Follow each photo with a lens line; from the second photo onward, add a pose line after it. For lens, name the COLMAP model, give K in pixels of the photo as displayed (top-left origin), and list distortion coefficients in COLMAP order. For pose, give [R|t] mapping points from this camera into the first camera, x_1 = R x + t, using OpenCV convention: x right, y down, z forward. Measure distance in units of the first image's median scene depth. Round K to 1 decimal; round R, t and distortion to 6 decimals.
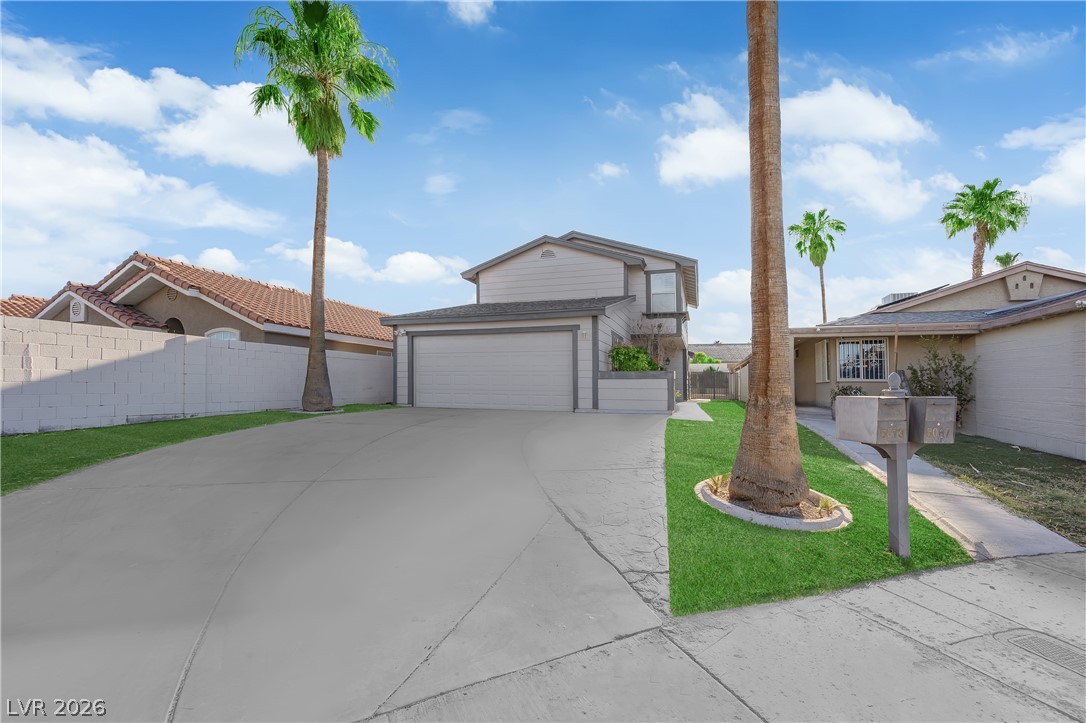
lens RADIAL K [[442.4, 0, 538.4], [0, 442.4, 364.0], [0, 0, 1]] dist [-0.006122, -0.004832]
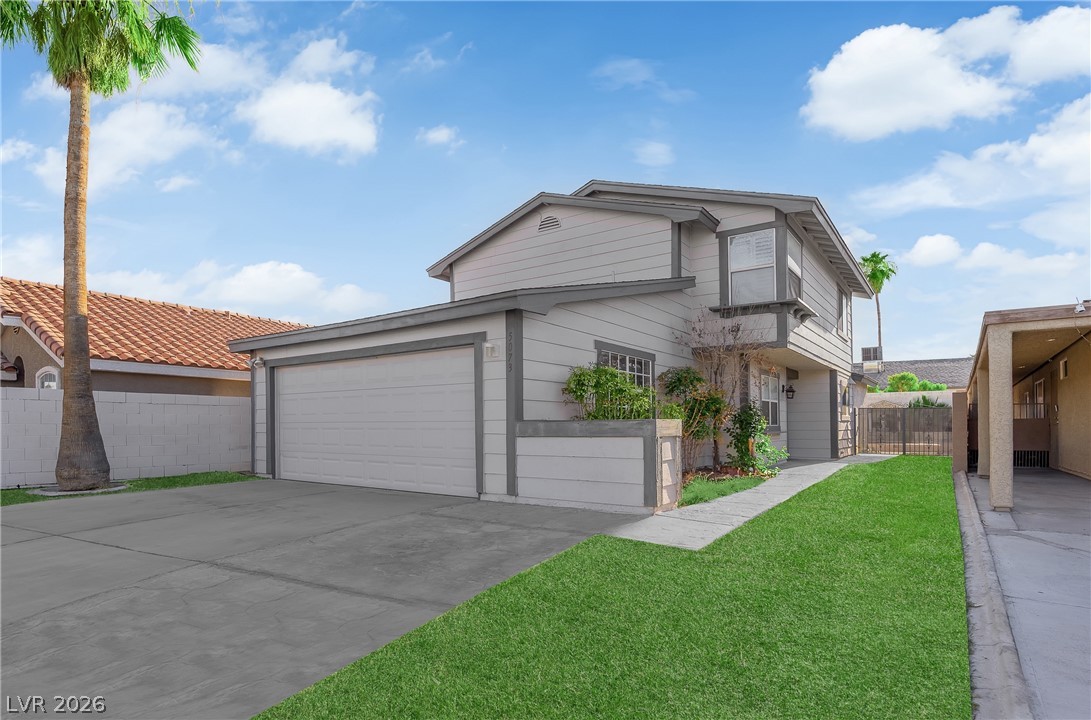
lens RADIAL K [[532.2, 0, 544.9], [0, 532.2, 410.3], [0, 0, 1]] dist [-0.002425, -0.000185]
pose [[0.951138, -0.014989, -0.308404, 0.246324], [0.023043, 0.999481, 0.022491, -0.006756], [0.307907, -0.028499, 0.950990, 0.299074]]
